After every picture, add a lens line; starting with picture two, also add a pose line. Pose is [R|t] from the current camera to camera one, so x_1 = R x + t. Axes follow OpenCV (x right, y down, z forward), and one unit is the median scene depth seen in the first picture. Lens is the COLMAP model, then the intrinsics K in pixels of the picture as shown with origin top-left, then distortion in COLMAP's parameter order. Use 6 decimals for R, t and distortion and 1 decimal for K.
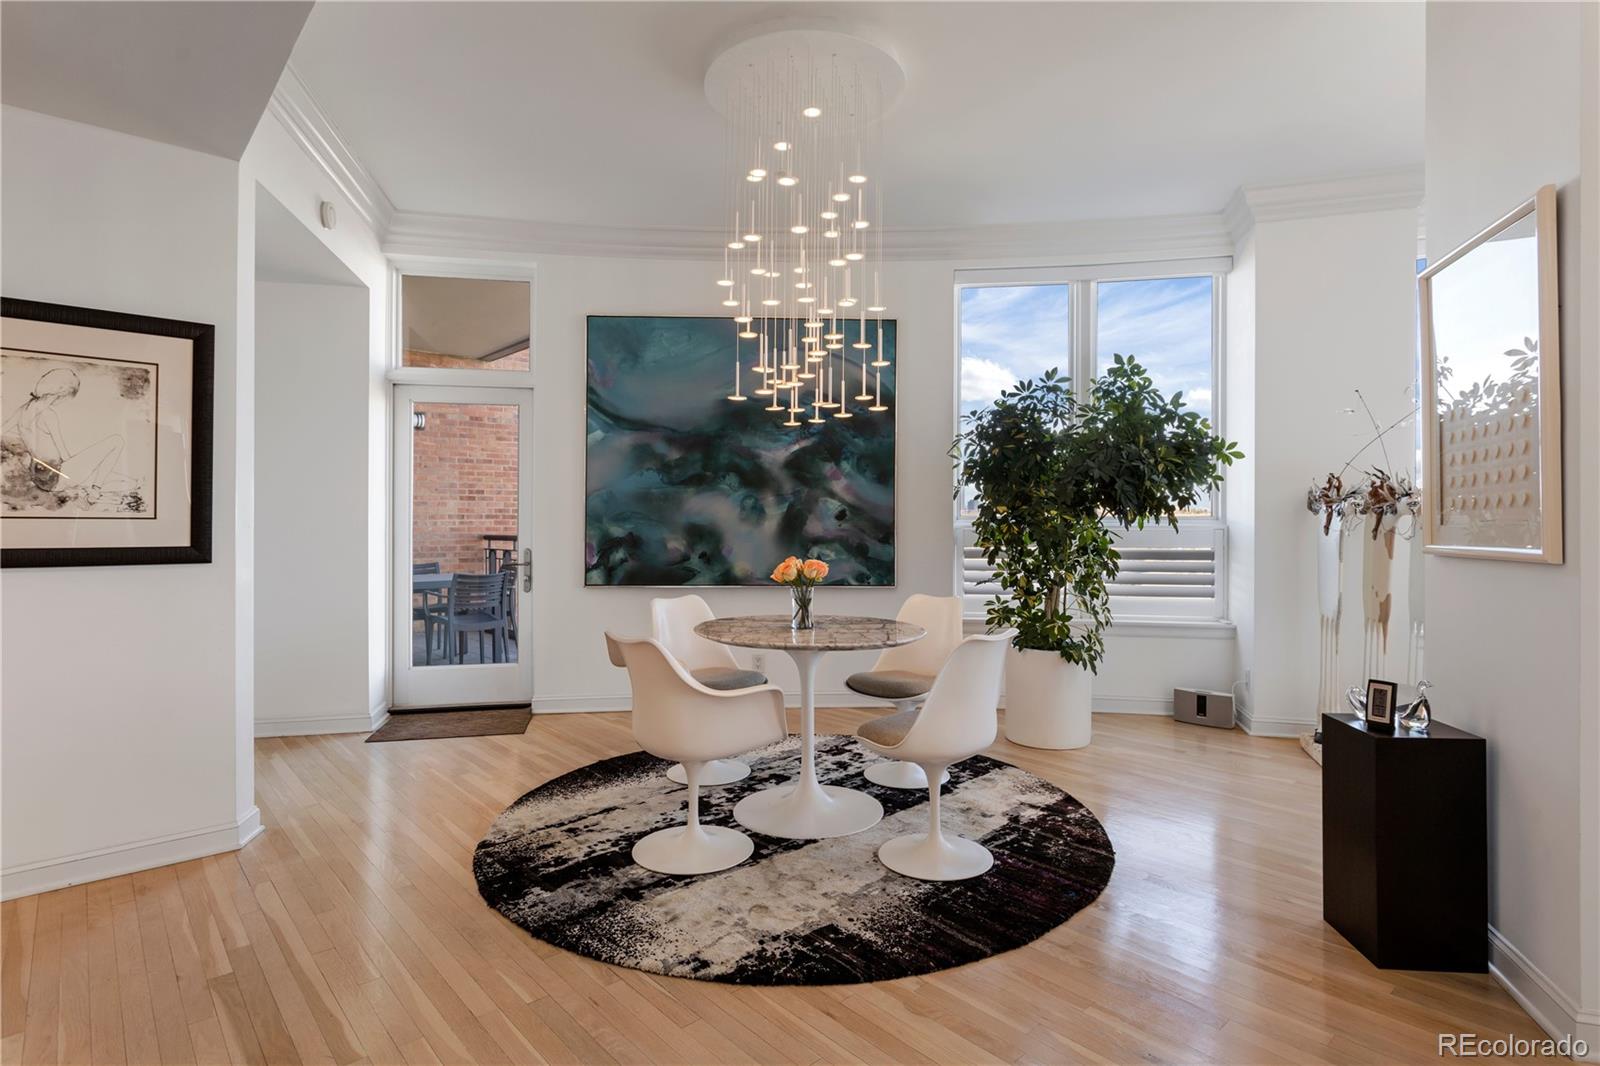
lens RADIAL K [[833.7, 0, 823.9], [0, 833.7, 520.7], [0, 0, 1]] dist [-0.003162, -0.000305]
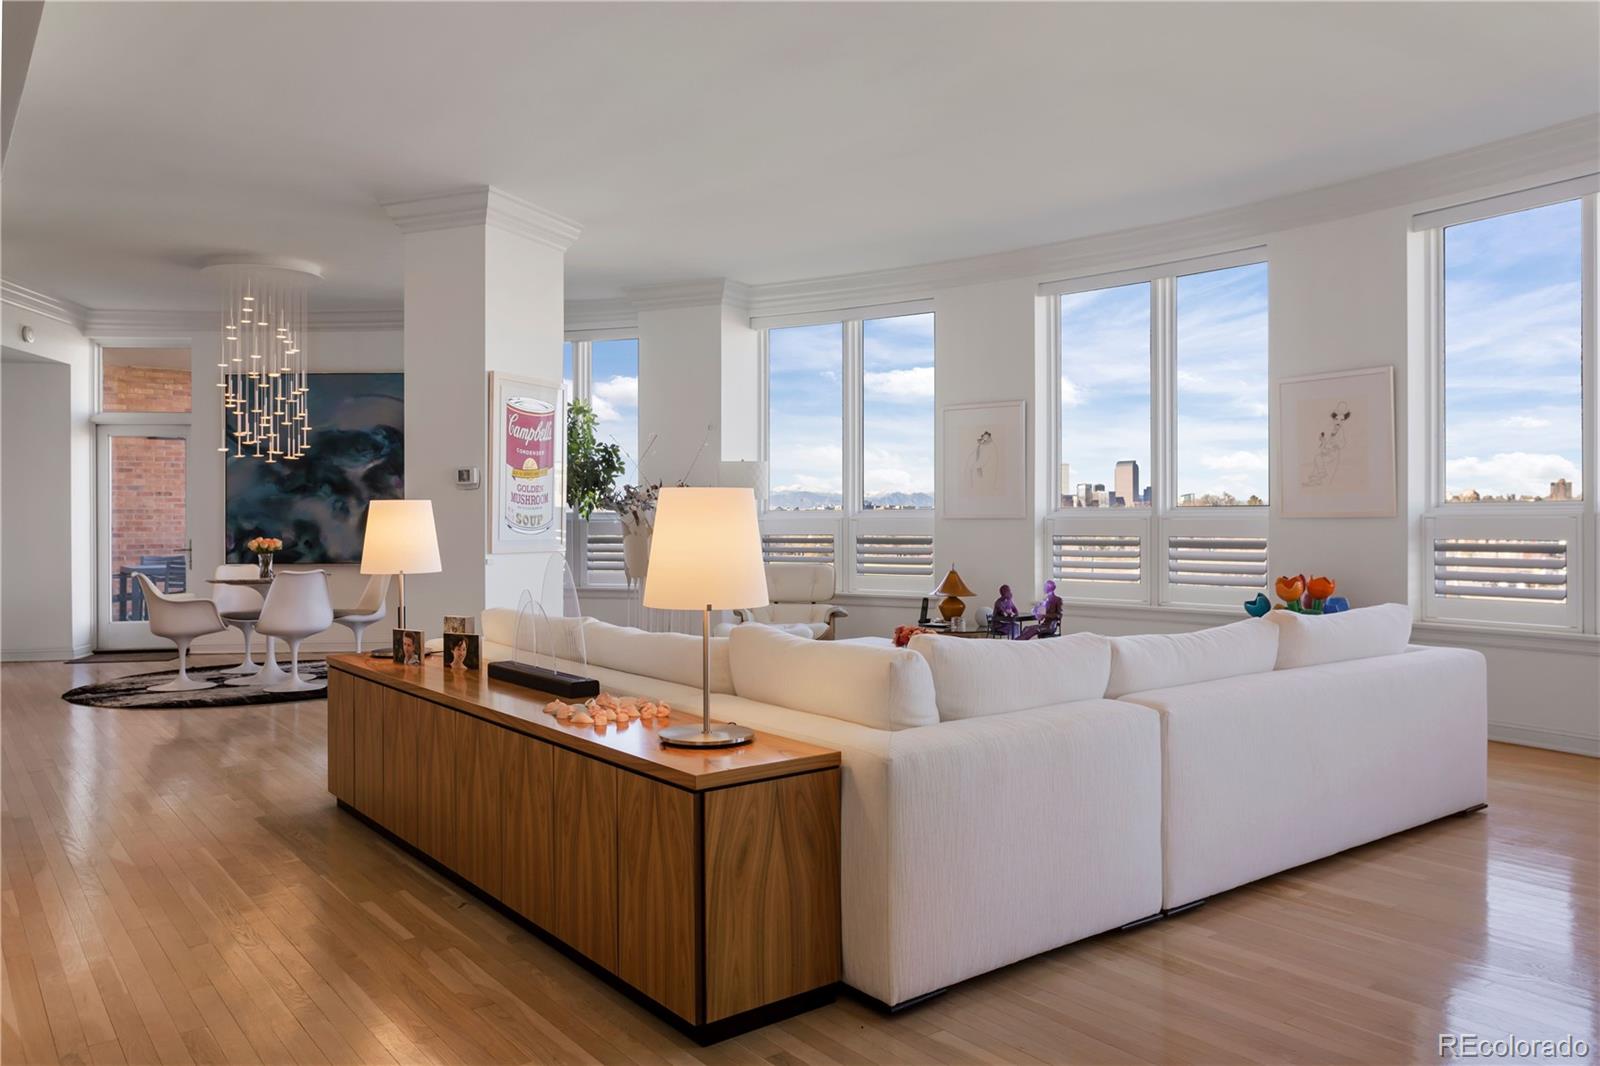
lens RADIAL K [[1171.2, 0, 808.7], [0, 1171.2, 520.7], [0, 0, 1]] dist [0.009424, 0.000699]
pose [[0.996326, -0.007744, -0.085286, 1.005263], [0.007892, 0.999968, 0.001402, 0.009858], [0.085272, -0.002070, 0.996356, -1.047688]]
